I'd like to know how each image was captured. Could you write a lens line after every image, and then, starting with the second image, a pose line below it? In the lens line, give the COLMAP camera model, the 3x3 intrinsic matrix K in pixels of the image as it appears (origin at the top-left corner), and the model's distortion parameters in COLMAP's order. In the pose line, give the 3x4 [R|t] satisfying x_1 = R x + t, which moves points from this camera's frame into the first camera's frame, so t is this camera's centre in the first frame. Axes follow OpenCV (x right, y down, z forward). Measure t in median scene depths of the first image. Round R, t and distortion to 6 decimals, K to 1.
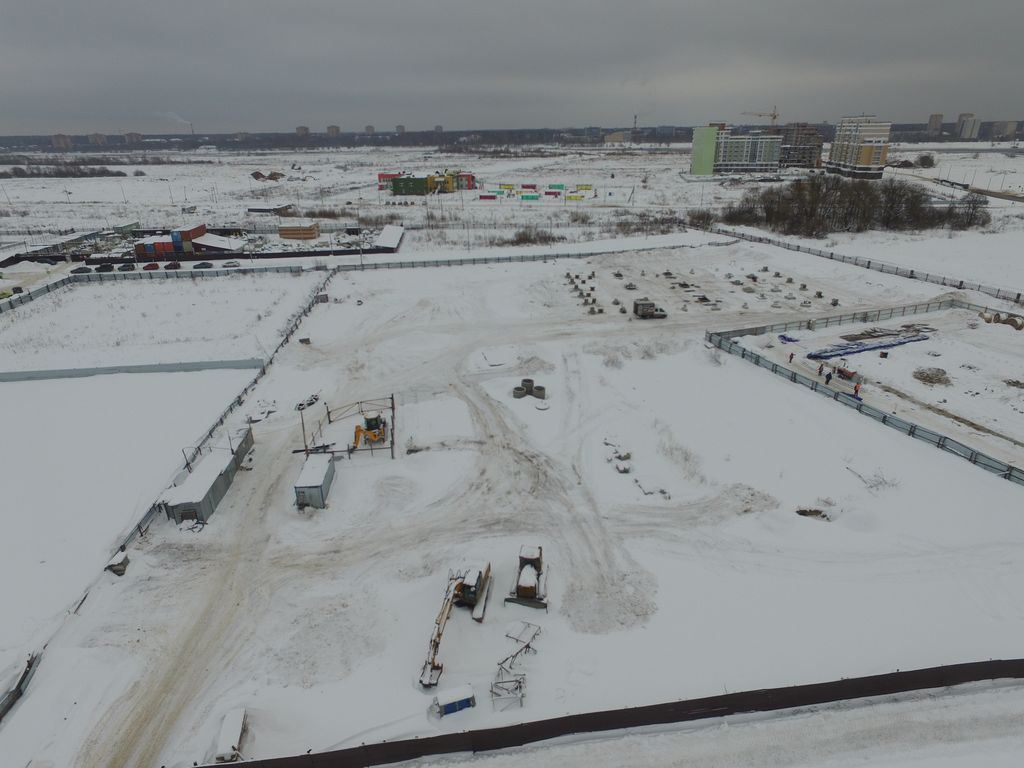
lens RADIAL K [[593.4, 0, 517.0], [0, 593.4, 381.2], [0, 0, 1]] dist [-0.016107, 0.017237]
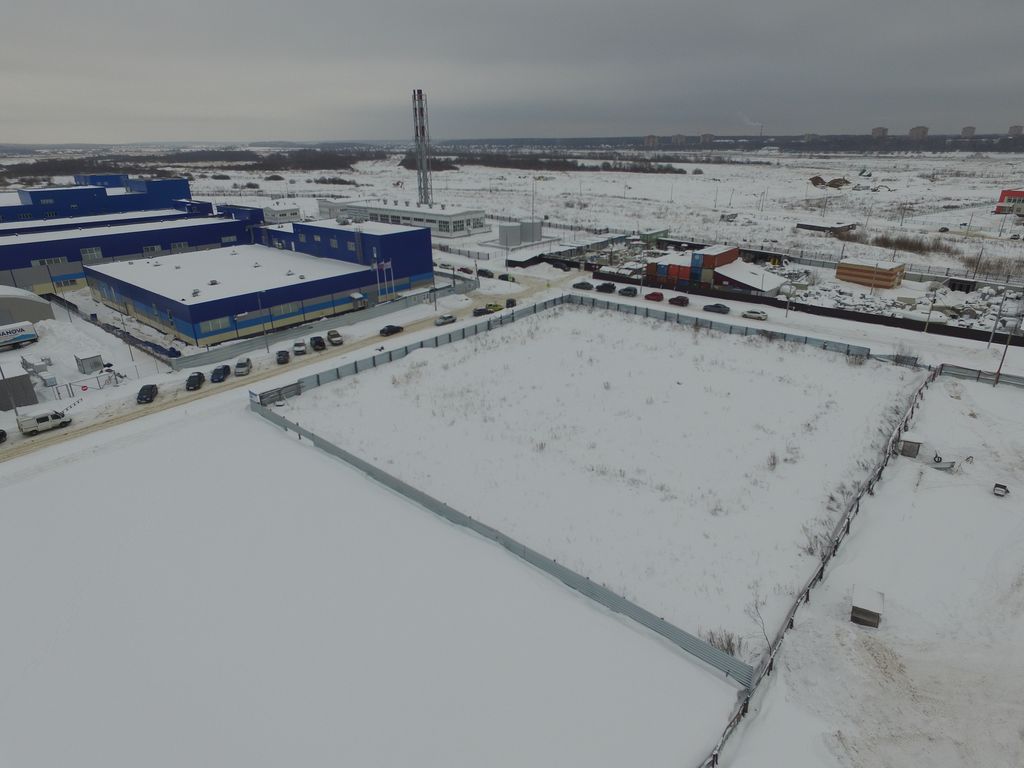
lens RADIAL K [[593.4, 0, 517.0], [0, 593.4, 381.2], [0, 0, 1]] dist [-0.016107, 0.017237]
pose [[0.673864, 0.287102, -0.680793, -0.116262], [-0.289601, 0.950321, 0.114113, -0.078266], [0.679734, 0.120262, 0.723532, 0.211447]]
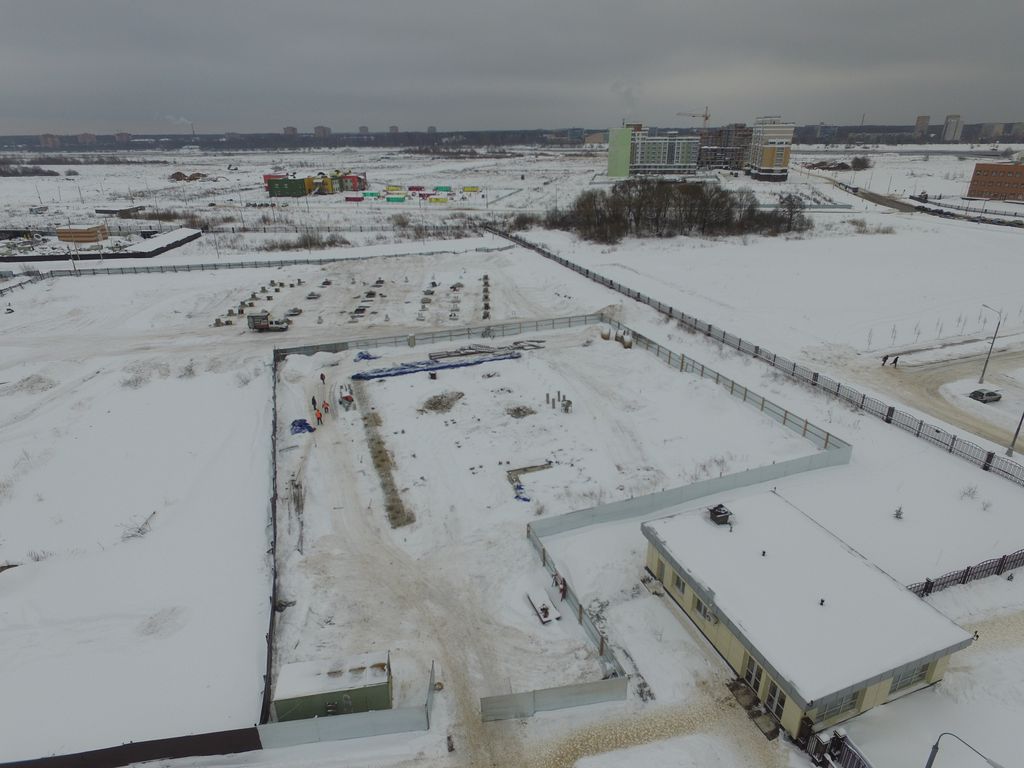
lens RADIAL K [[593.4, 0, 517.0], [0, 593.4, 381.2], [0, 0, 1]] dist [-0.016107, 0.017237]
pose [[0.999794, 0.009713, -0.017844, 0.286525], [-0.009738, 0.999952, -0.001350, -0.013613], [0.017830, 0.001523, 0.999840, 0.033858]]
